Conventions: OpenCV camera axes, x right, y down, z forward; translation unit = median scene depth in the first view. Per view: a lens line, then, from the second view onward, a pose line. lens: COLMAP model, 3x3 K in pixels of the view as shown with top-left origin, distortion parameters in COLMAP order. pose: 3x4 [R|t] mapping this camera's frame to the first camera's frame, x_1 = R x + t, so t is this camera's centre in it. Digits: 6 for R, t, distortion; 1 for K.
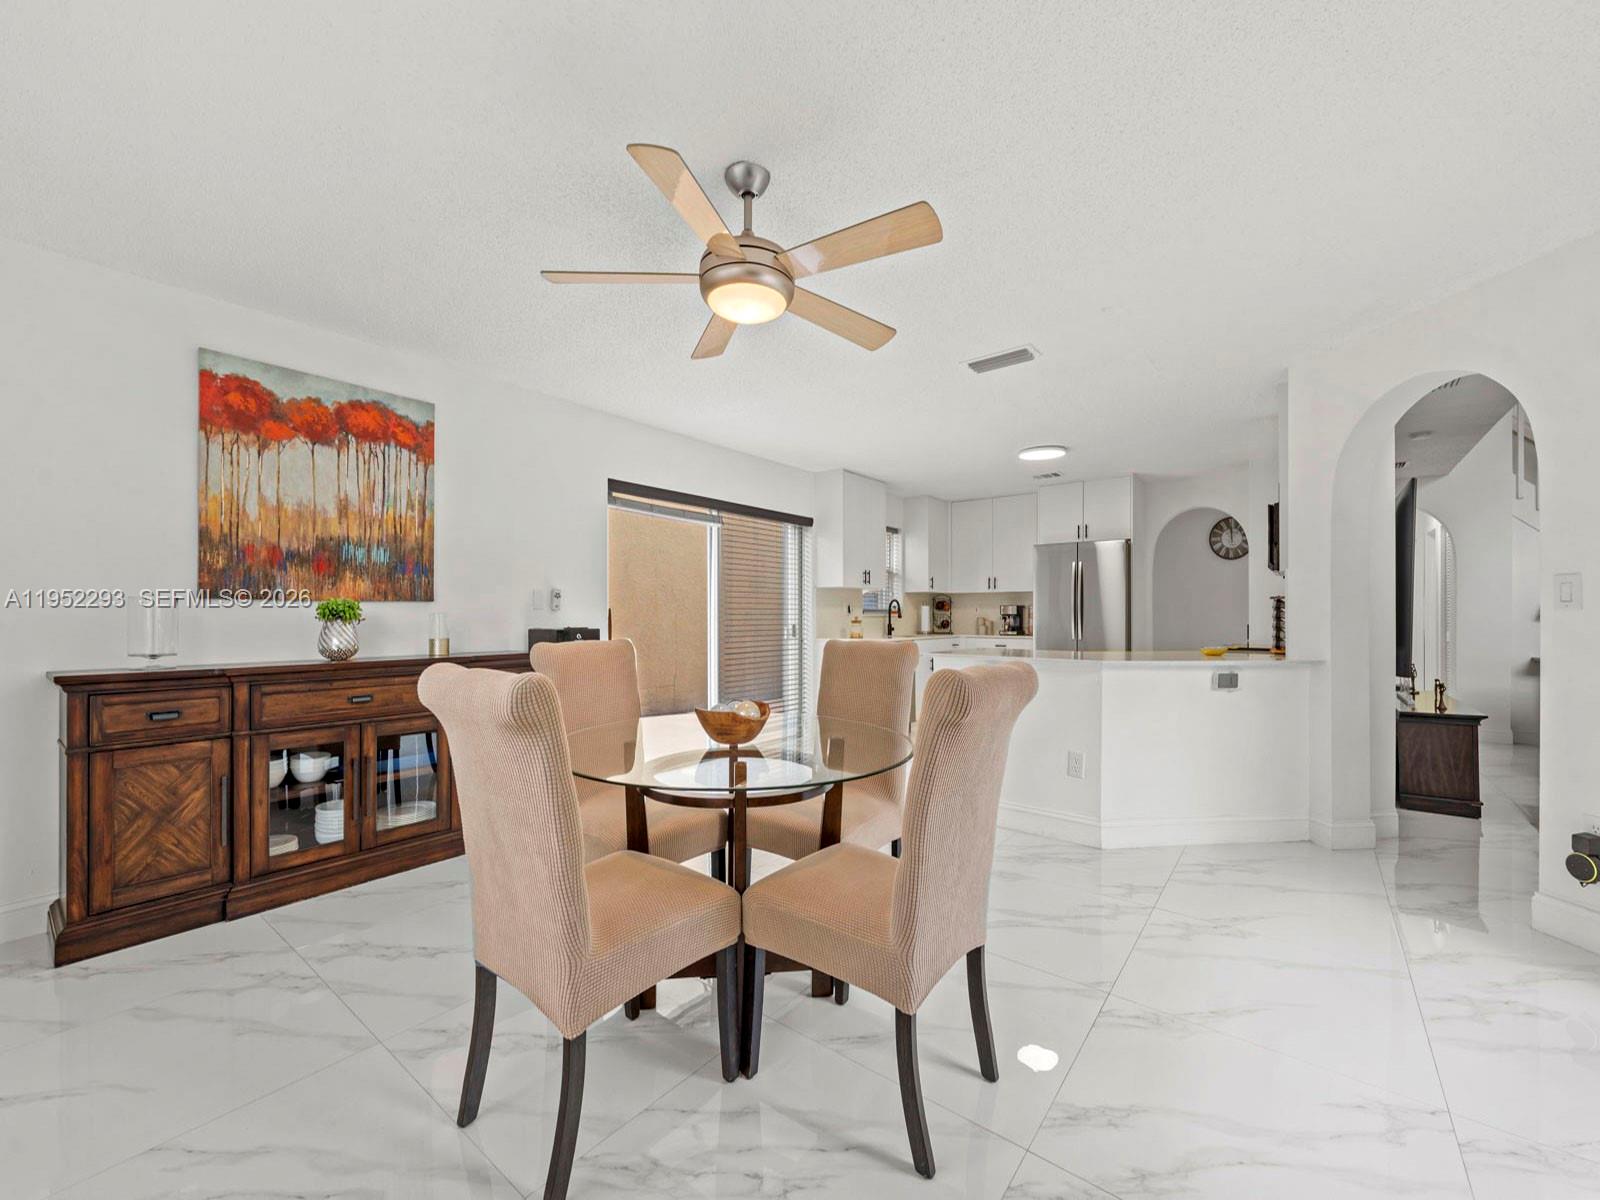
lens RADIAL K [[647.7, 0, 797.1], [0, 647.7, 614.4], [0, 0, 1]] dist [0.000419, -0.000216]
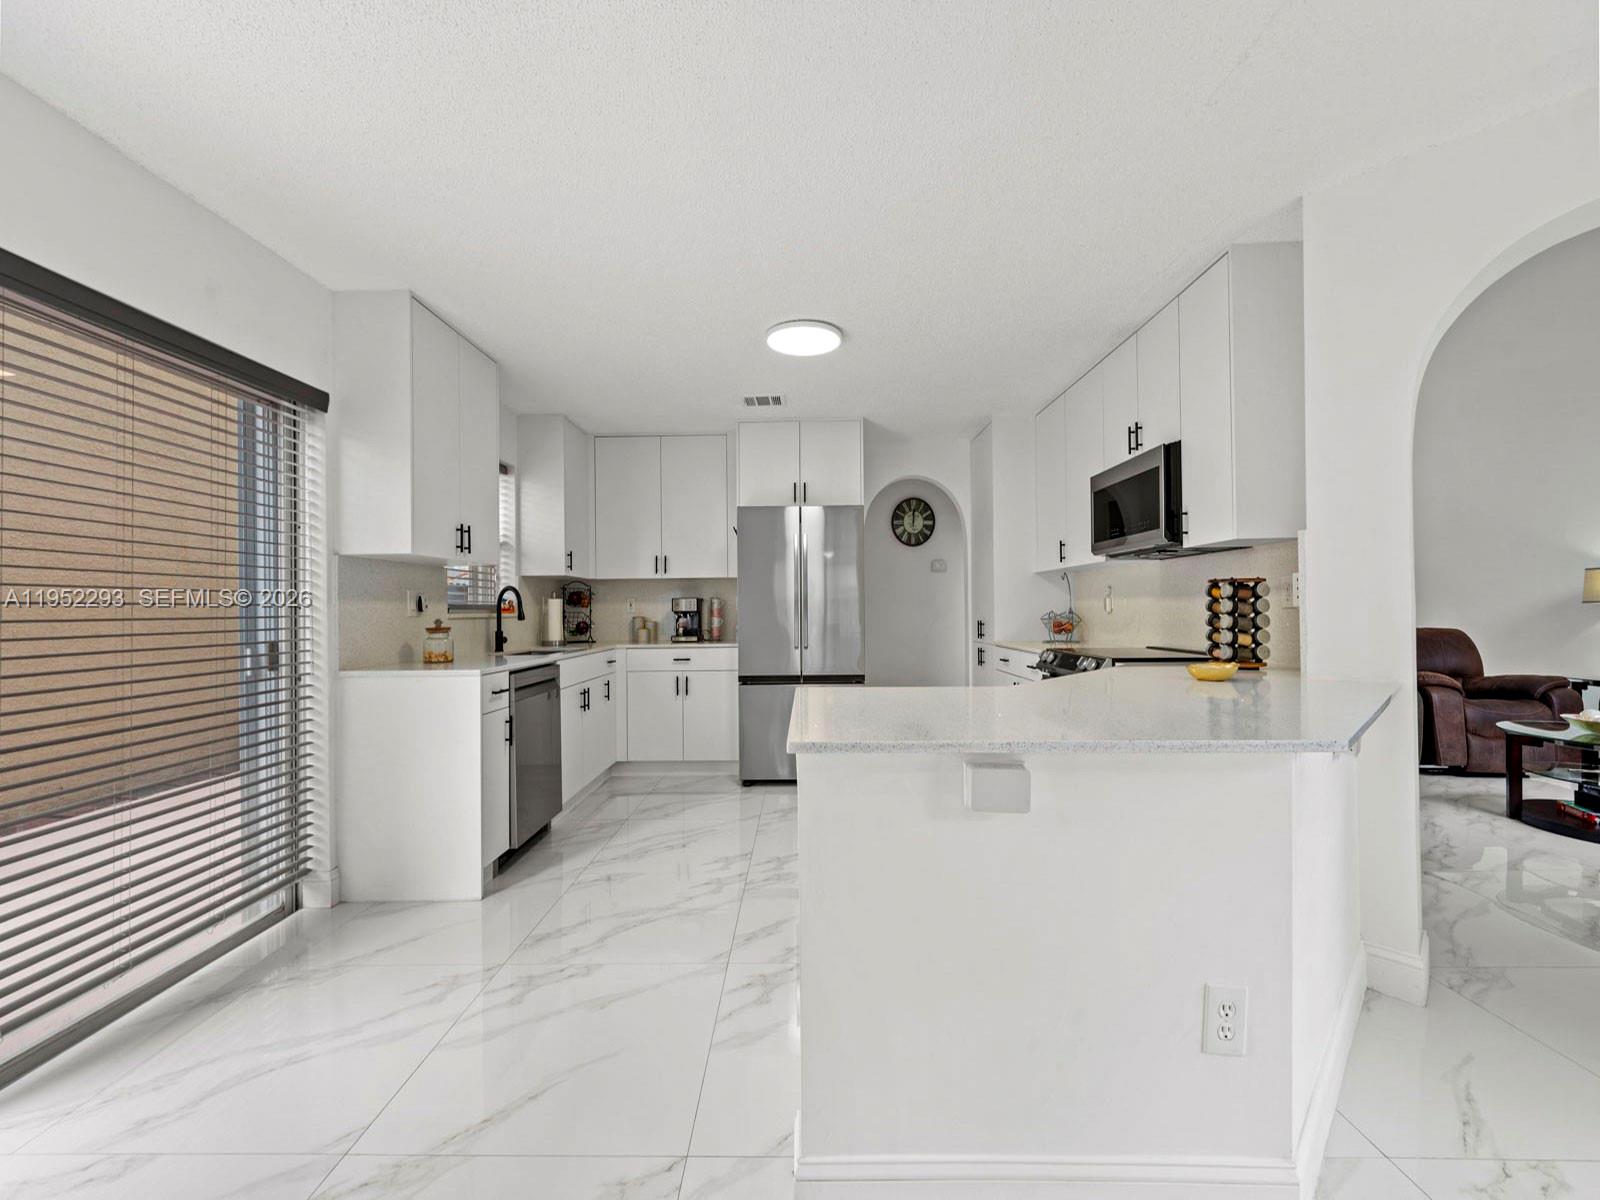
lens RADIAL K [[658.4, 0, 793.4], [0, 658.4, 606.6], [0, 0, 1]] dist [0.011241, 0.000095]
pose [[0.799127, -0.005799, 0.601135, 0.005271], [0.010211, 0.999940, -0.003927, -0.001361], [-0.601076, 0.009277, 0.799138, 0.389083]]
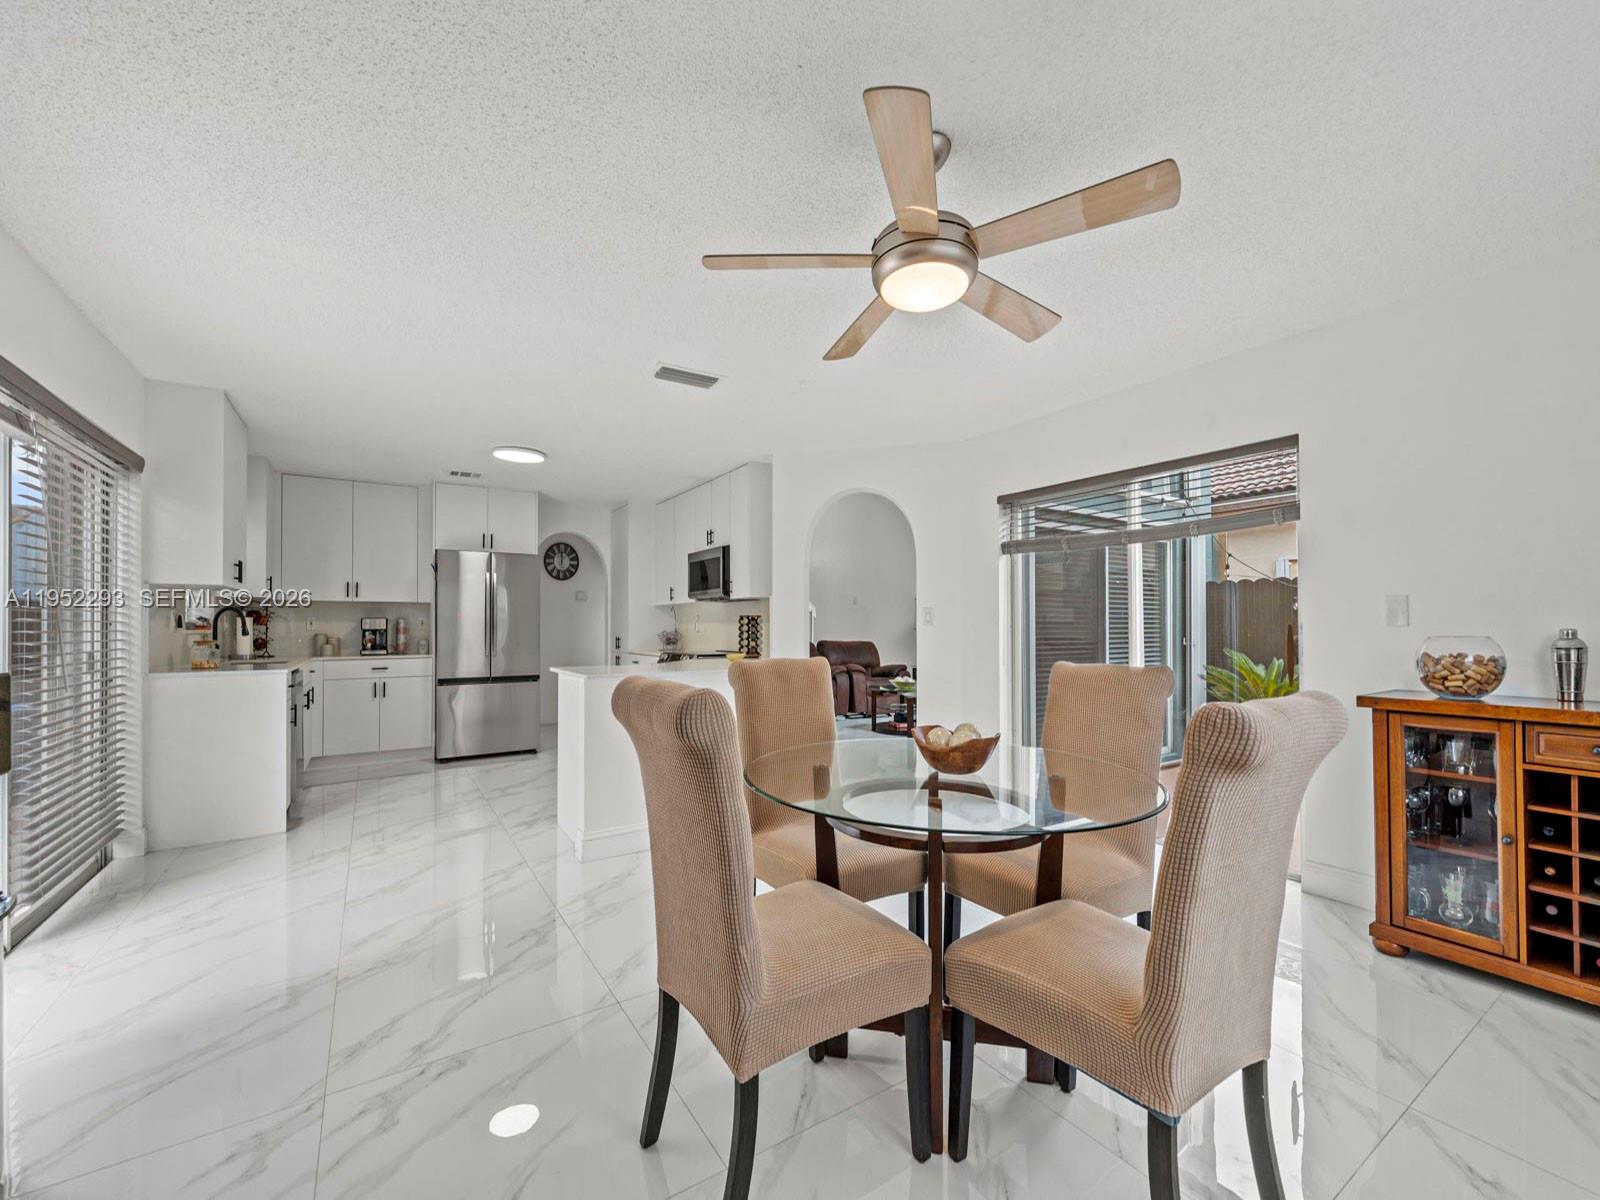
lens RADIAL K [[647.7, 0, 797.1], [0, 647.7, 614.4], [0, 0, 1]] dist [0.000419, -0.000216]
pose [[0.328188, 0.016775, 0.944463, -0.265586], [0.002495, 0.999823, -0.018626, -0.002549], [-0.944609, 0.008469, 0.328089, 0.240446]]
